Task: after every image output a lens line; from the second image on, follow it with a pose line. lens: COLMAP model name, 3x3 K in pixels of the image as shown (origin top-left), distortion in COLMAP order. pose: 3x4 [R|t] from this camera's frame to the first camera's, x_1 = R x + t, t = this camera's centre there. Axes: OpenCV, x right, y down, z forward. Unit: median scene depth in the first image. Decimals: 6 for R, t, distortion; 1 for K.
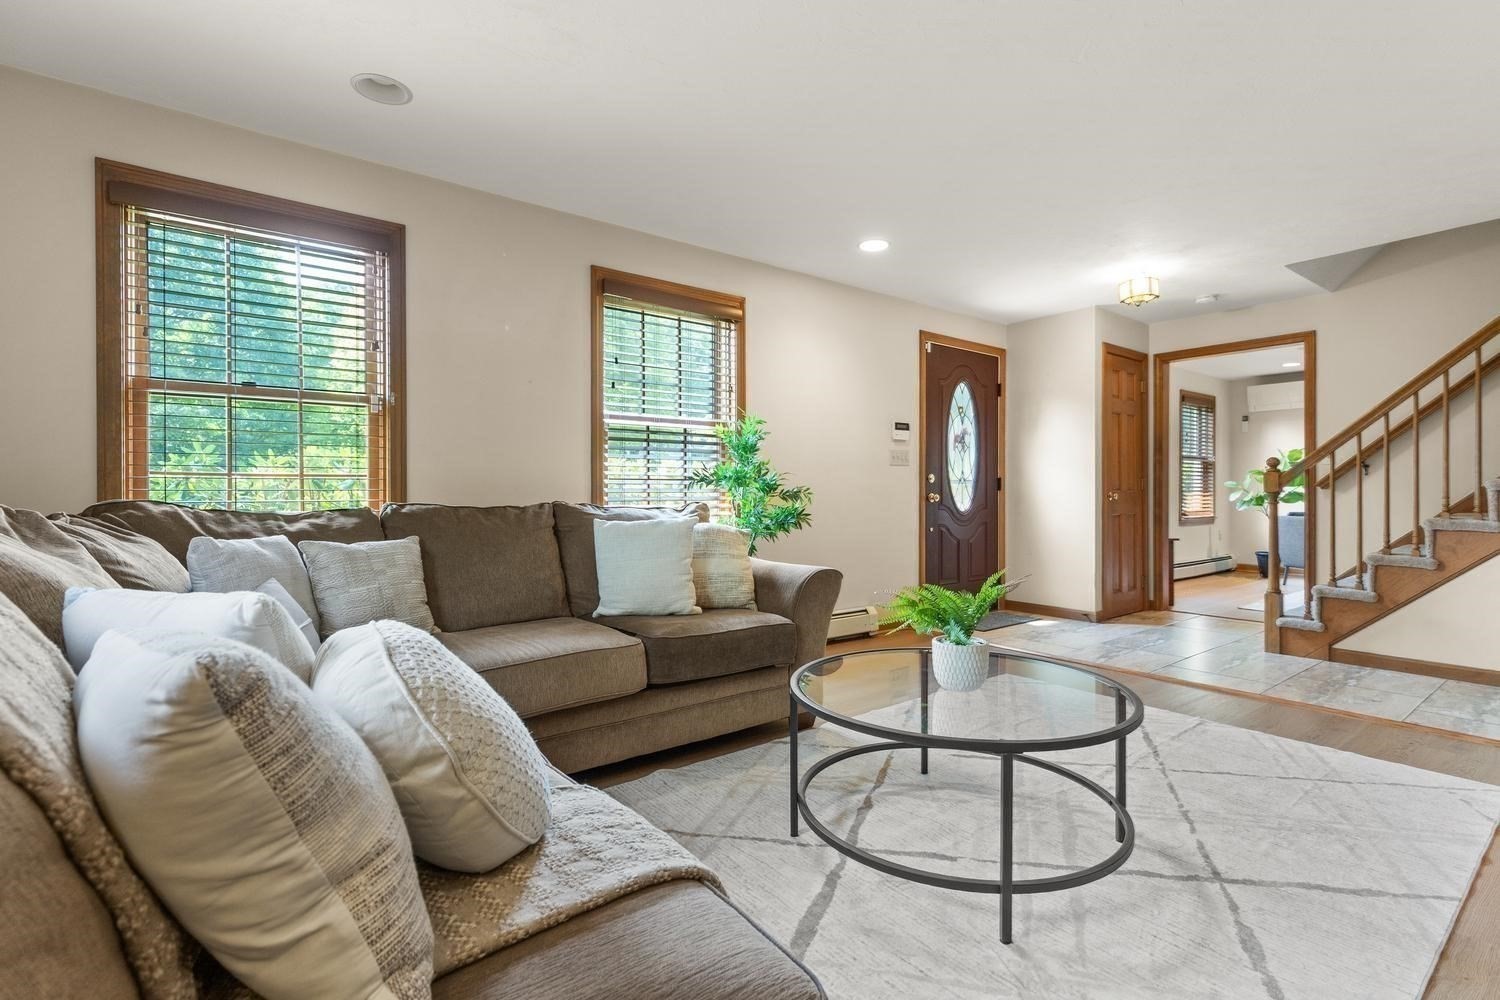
lens RADIAL K [[707.0, 0, 754.7], [0, 707.0, 499.2], [0, 0, 1]] dist [-0.003435, -0.000667]
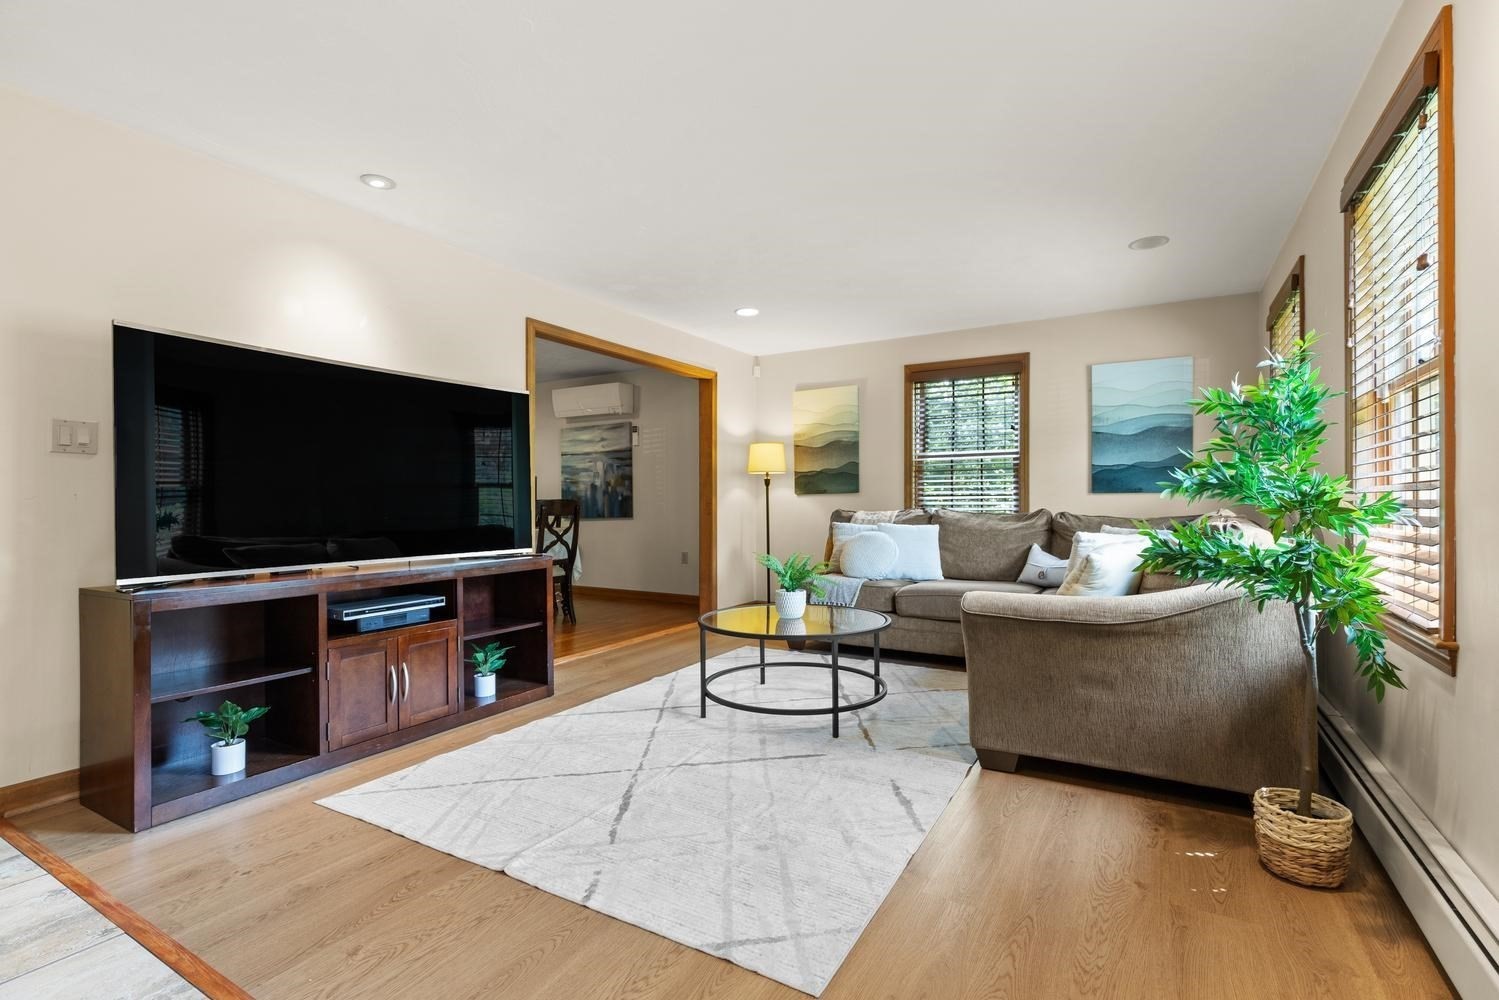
lens RADIAL K [[706.5, 0, 747.4], [0, 706.5, 502.6], [0, 0, 1]] dist [-0.003435, -0.000667]
pose [[-0.932091, -0.000362, -0.362224, 0.796073], [-0.001197, 0.999997, 0.002079, -0.022057], [0.362223, 0.002371, -0.932089, 2.012280]]
